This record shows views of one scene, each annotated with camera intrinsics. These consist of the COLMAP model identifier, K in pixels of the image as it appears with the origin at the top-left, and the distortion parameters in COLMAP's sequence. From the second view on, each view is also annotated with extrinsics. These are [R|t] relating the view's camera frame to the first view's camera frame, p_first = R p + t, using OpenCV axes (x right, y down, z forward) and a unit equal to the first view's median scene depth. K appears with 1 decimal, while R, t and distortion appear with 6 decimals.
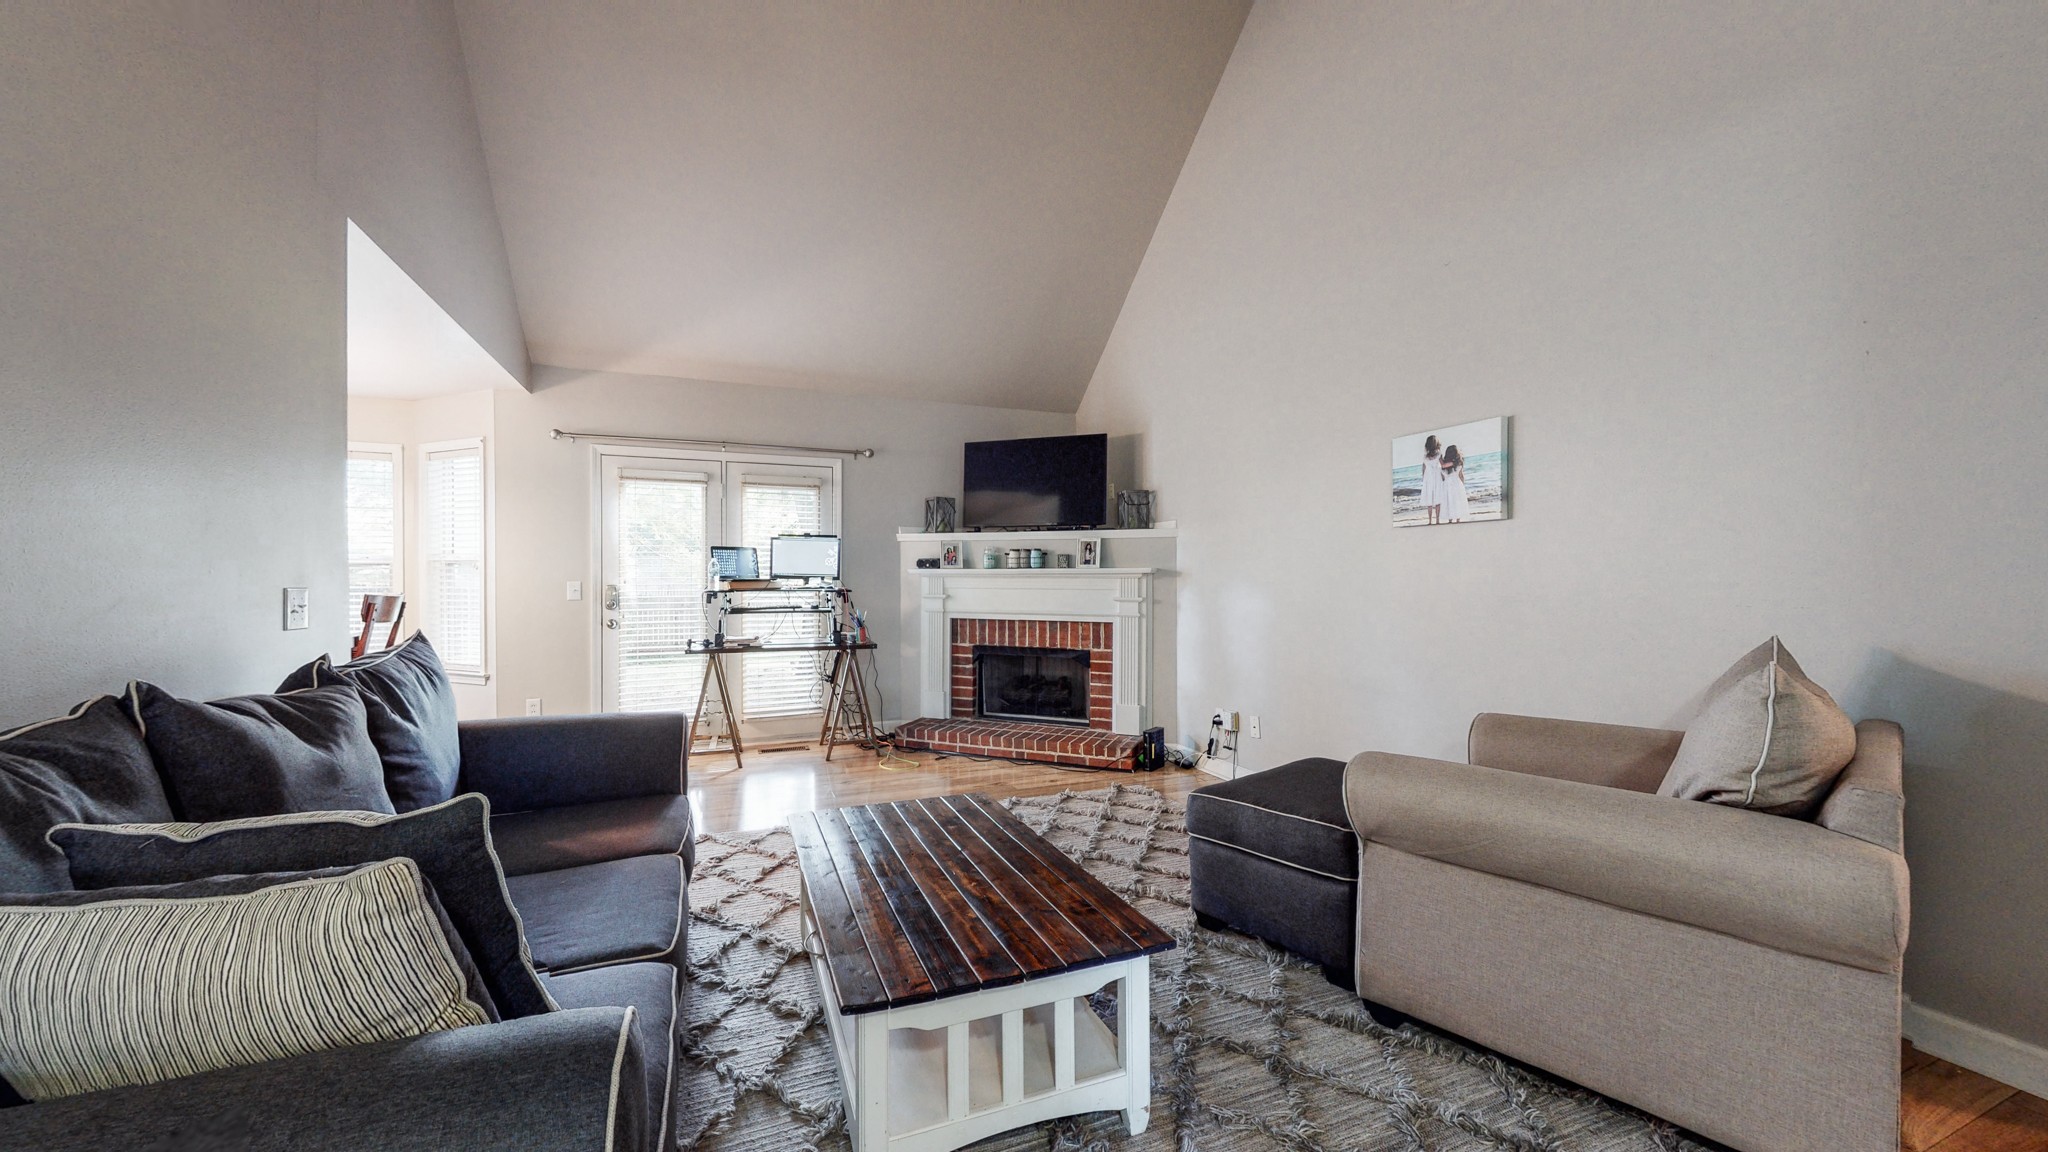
lens RADIAL K [[757.1, 0, 1026.9], [0, 757.1, 579.7], [0, 0, 1]] dist [0.001130, 0.000014]
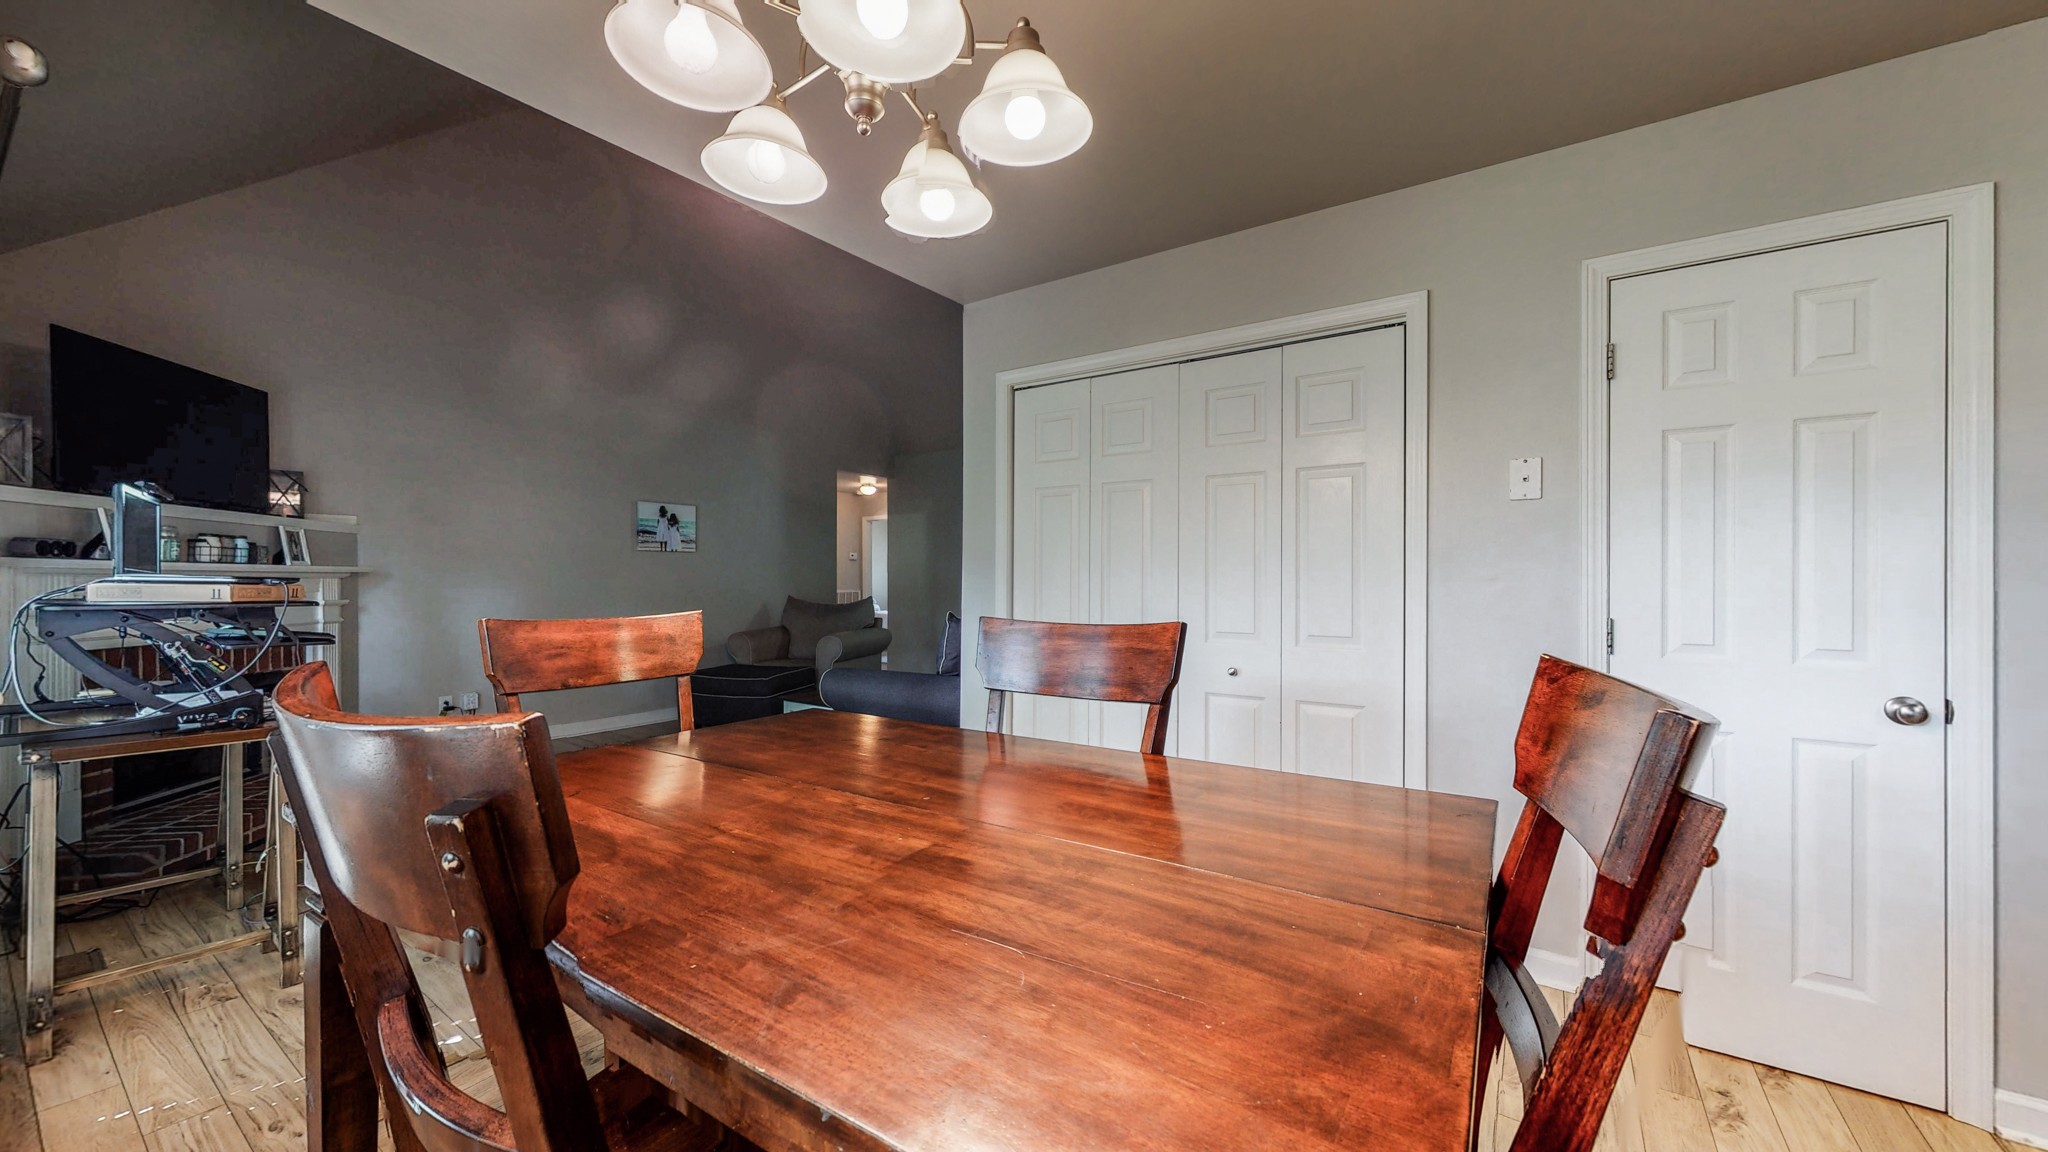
lens RADIAL K [[757.1, 0, 1026.1], [0, 757.1, 578.2], [0, 0, 1]] dist [0.001130, 0.000014]
pose [[-0.544543, 0.001369, 0.838732, -1.001378], [0.000520, 0.999999, -0.001295, -0.000033], [-0.838733, -0.000269, -0.544543, 0.789763]]
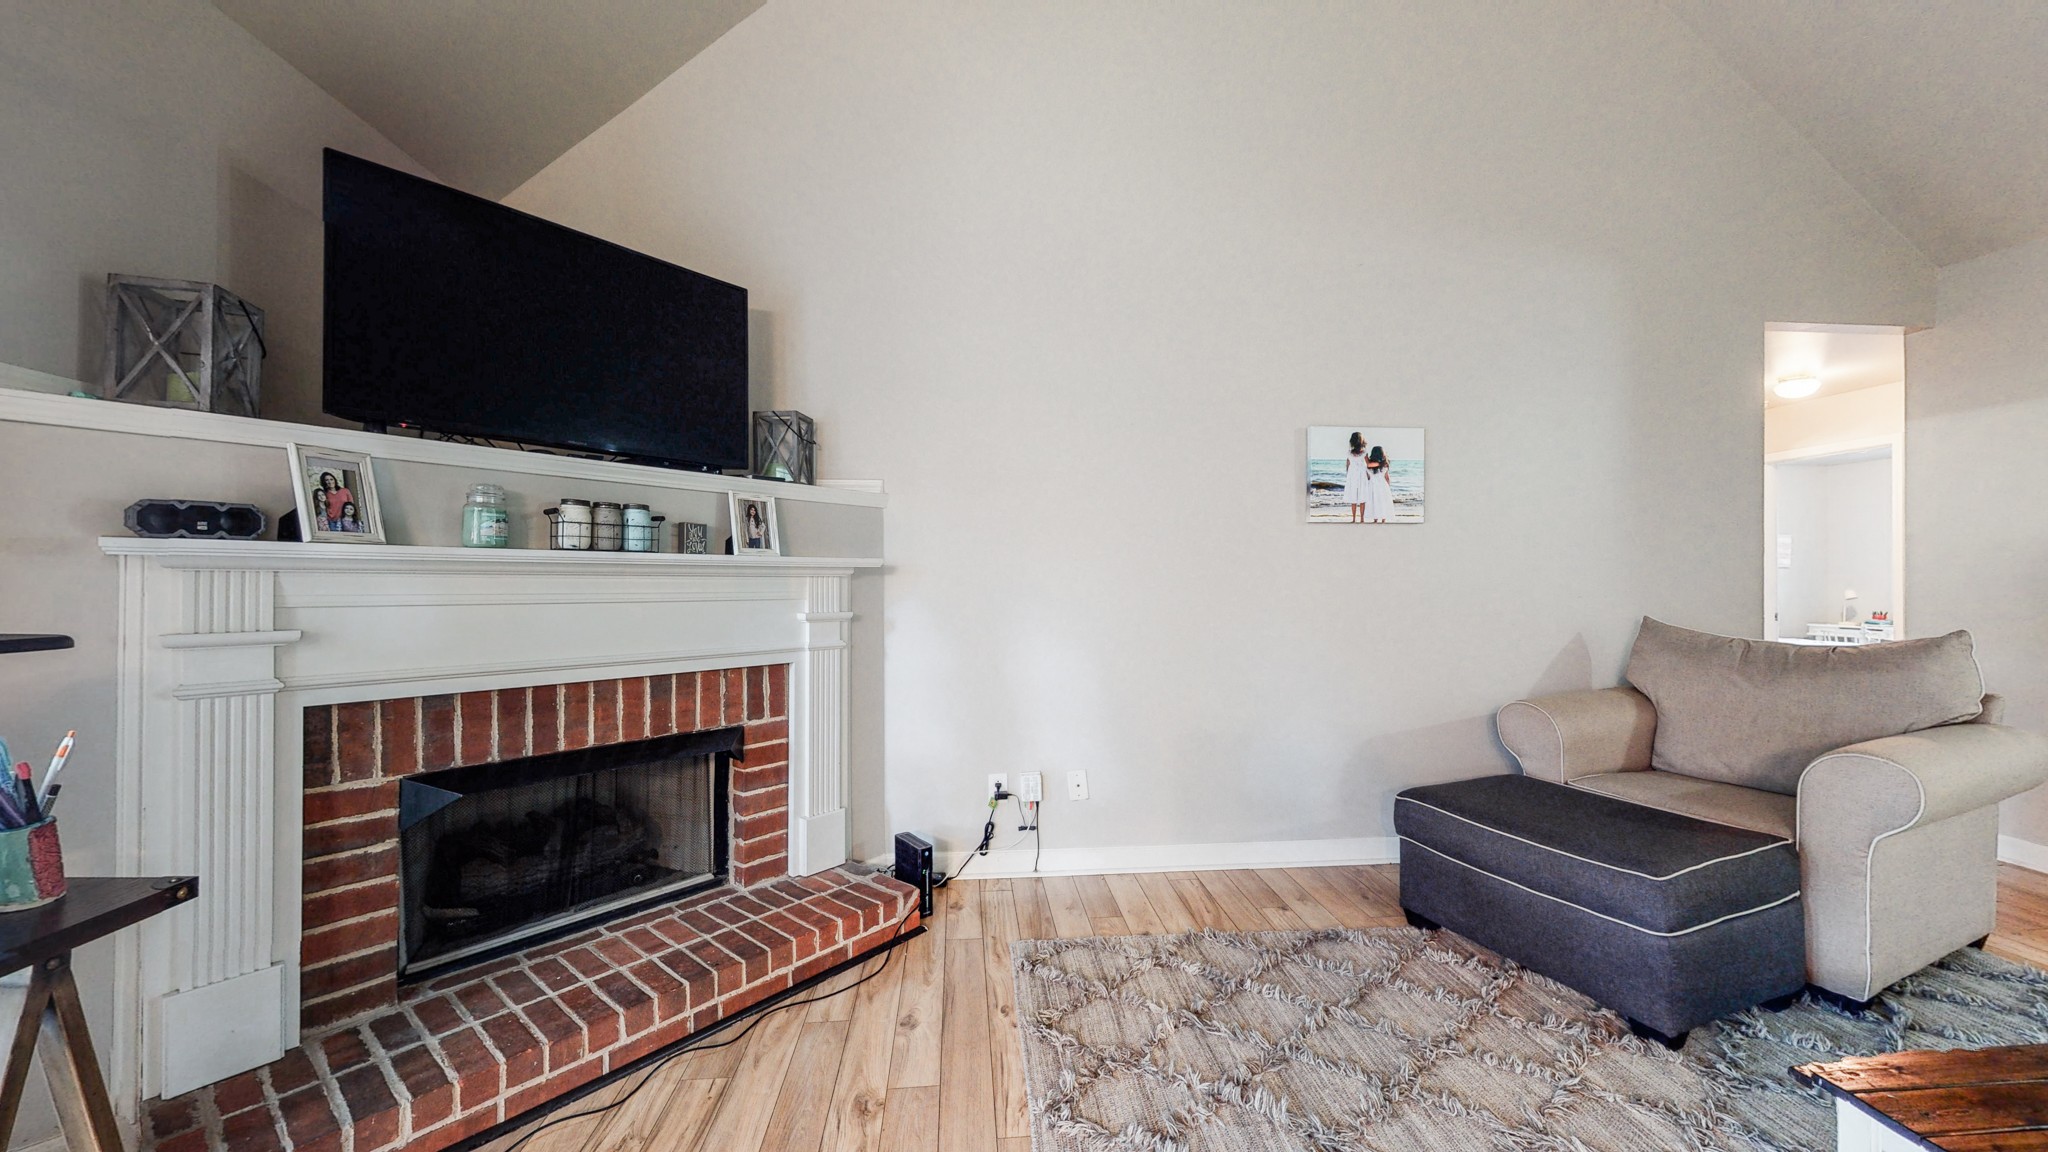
lens RADIAL K [[757.1, 0, 1022.2], [0, 757.1, 578.8], [0, 0, 1]] dist [0.001130, 0.000014]
pose [[0.299289, 0.002270, 0.954160, -0.328557], [0.001570, 0.999995, -0.002871, 0.001322], [-0.954161, 0.002357, 0.299284, 0.691959]]
